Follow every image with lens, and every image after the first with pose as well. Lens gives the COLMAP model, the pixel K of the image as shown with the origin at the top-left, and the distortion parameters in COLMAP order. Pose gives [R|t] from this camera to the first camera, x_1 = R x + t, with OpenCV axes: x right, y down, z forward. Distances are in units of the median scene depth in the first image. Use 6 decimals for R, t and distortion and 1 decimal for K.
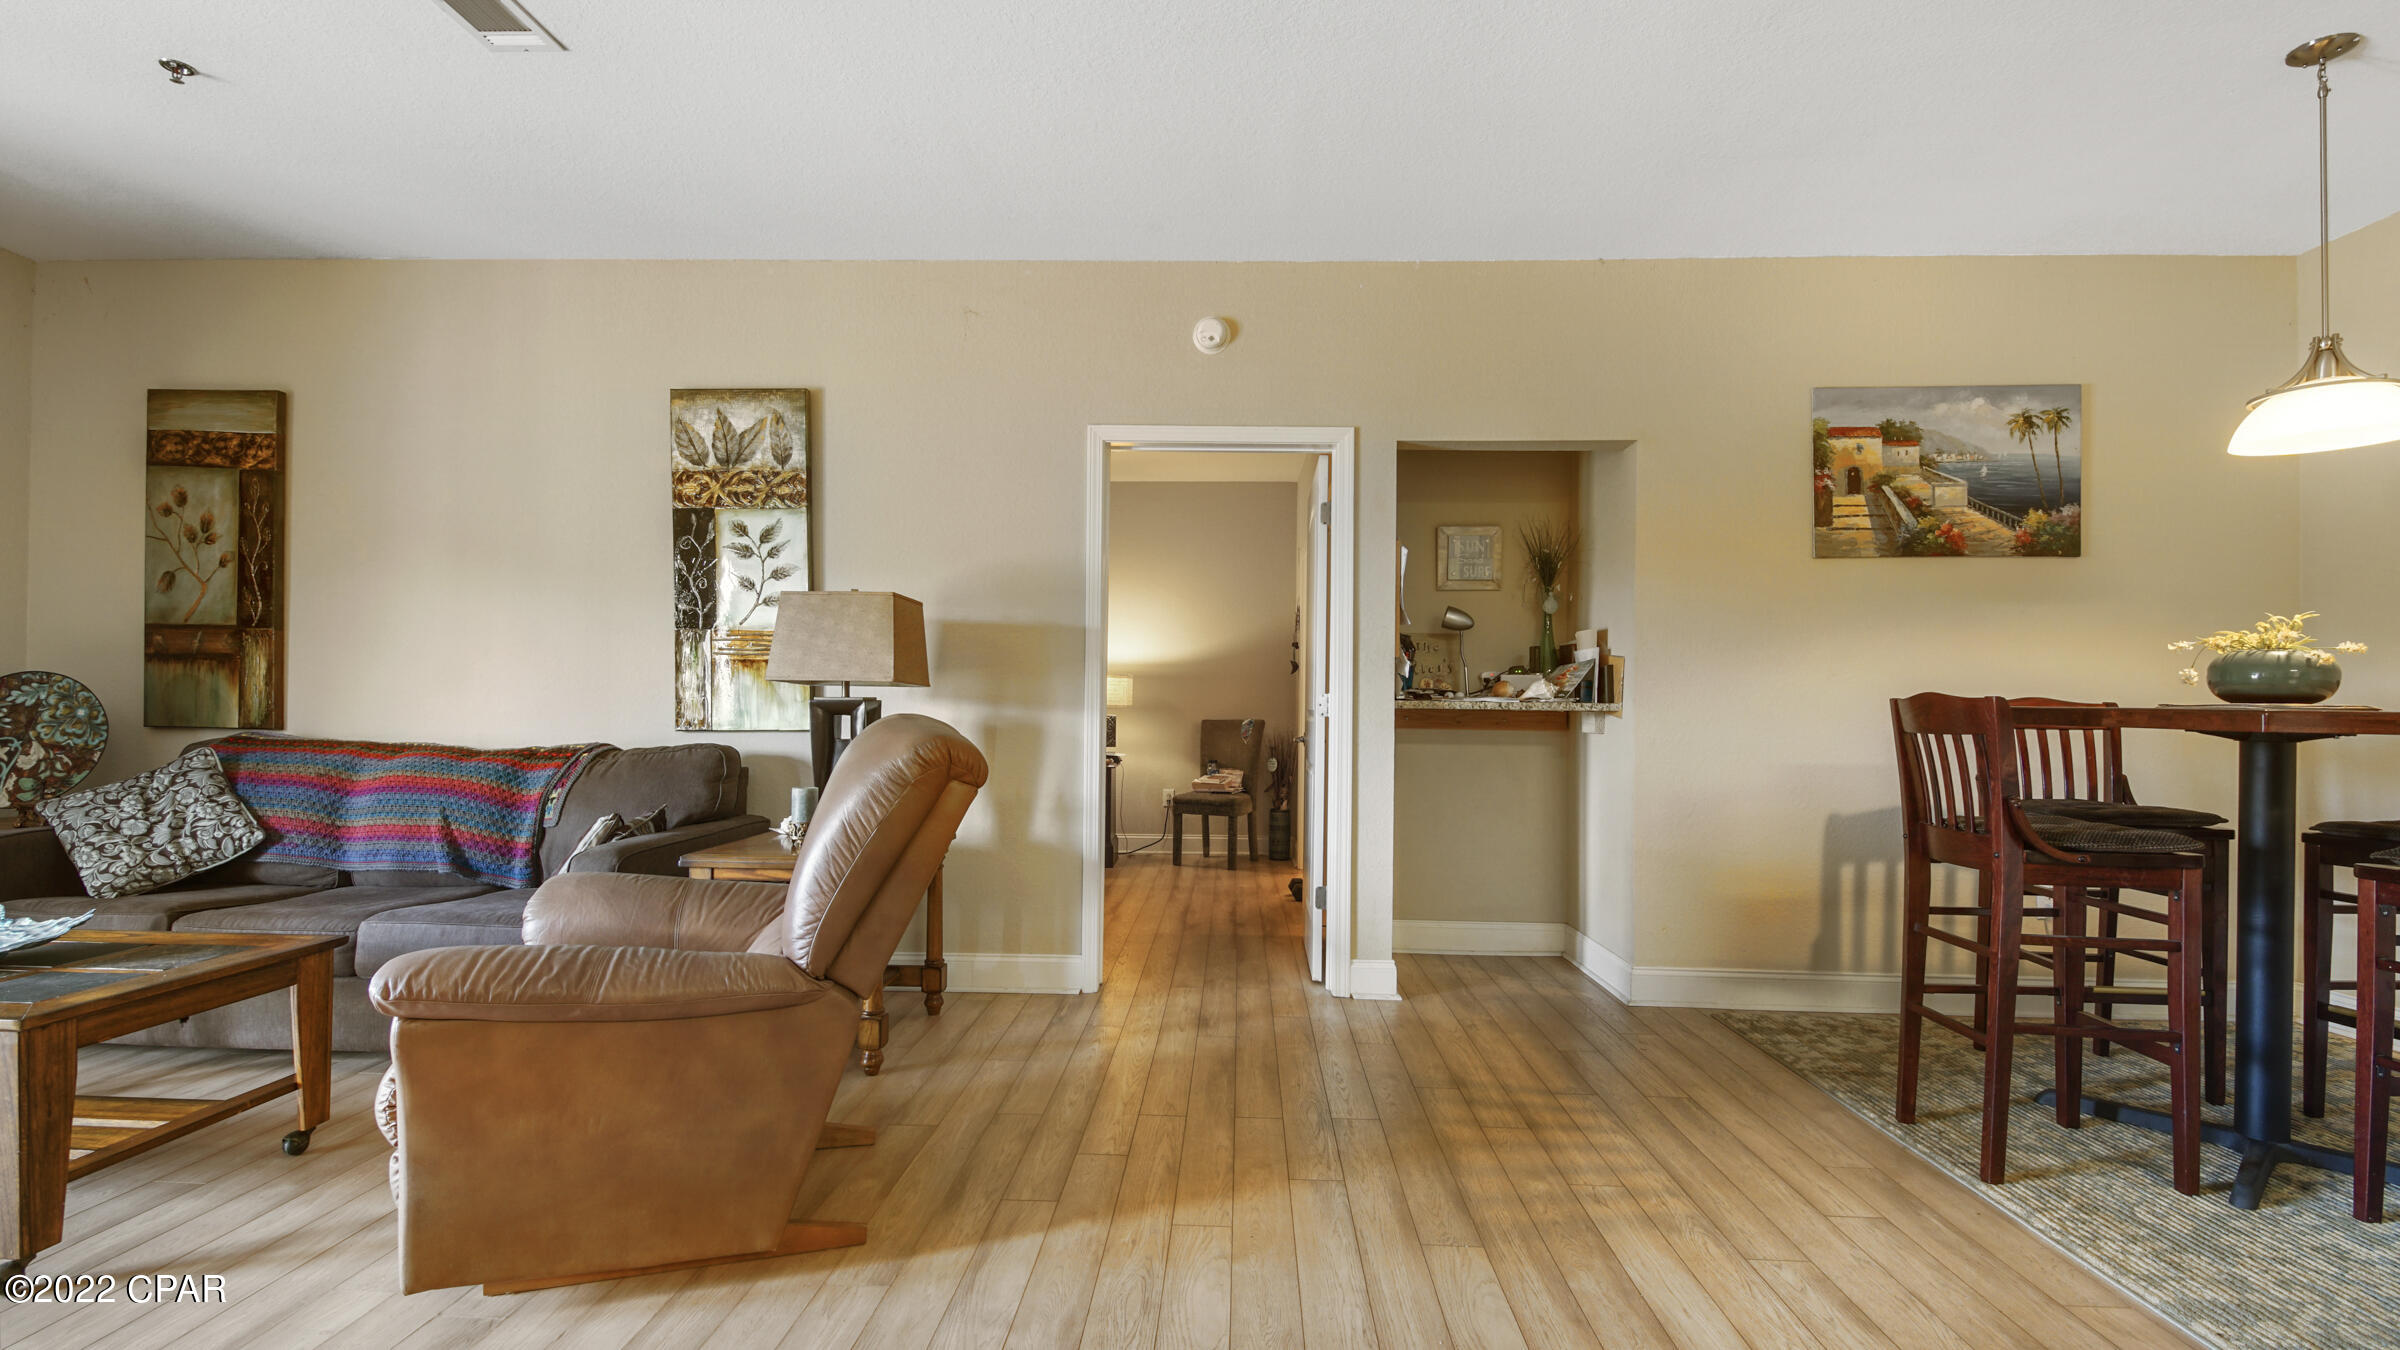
lens RADIAL K [[1065.1, 0, 1157.2], [0, 1065.1, 692.1], [0, 0, 1]] dist [0.024238, -0.015258]
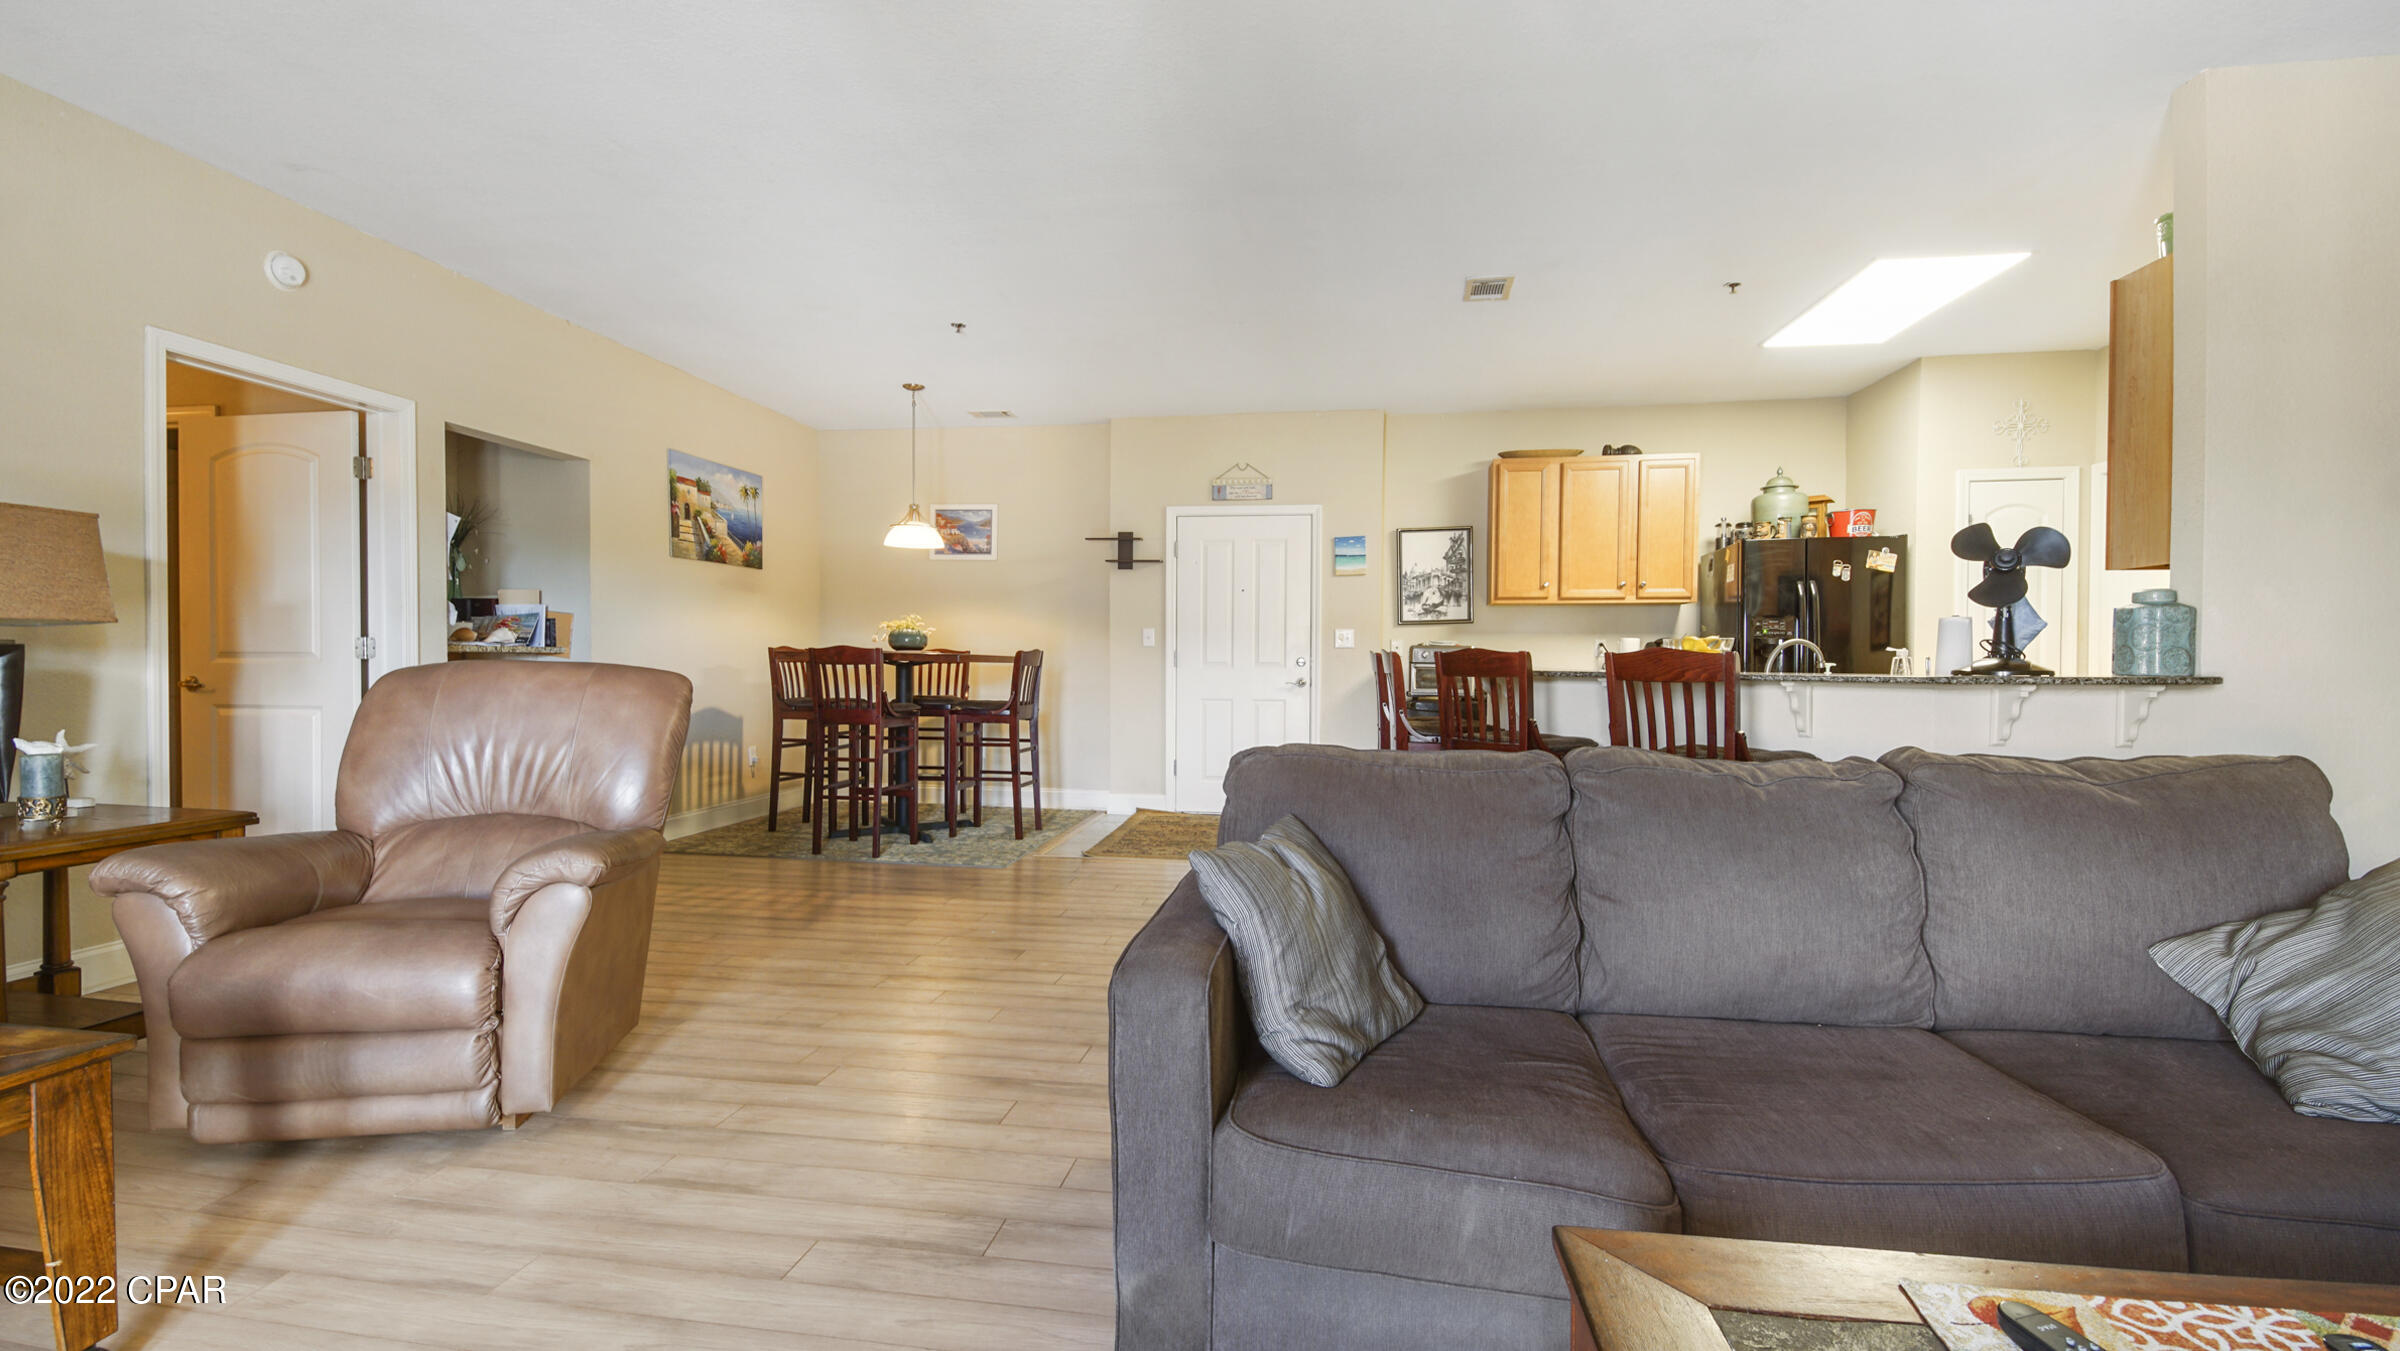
lens RADIAL K [[1065.1, 0, 1205.2], [0, 1065.1, 671.7], [0, 0, 1]] dist [0.024238, -0.015258]
pose [[0.085757, -0.021622, 0.996081, -0.916464], [-0.021861, 0.999483, 0.023578, -0.009011], [-0.996076, -0.023797, 0.085240, 0.071318]]
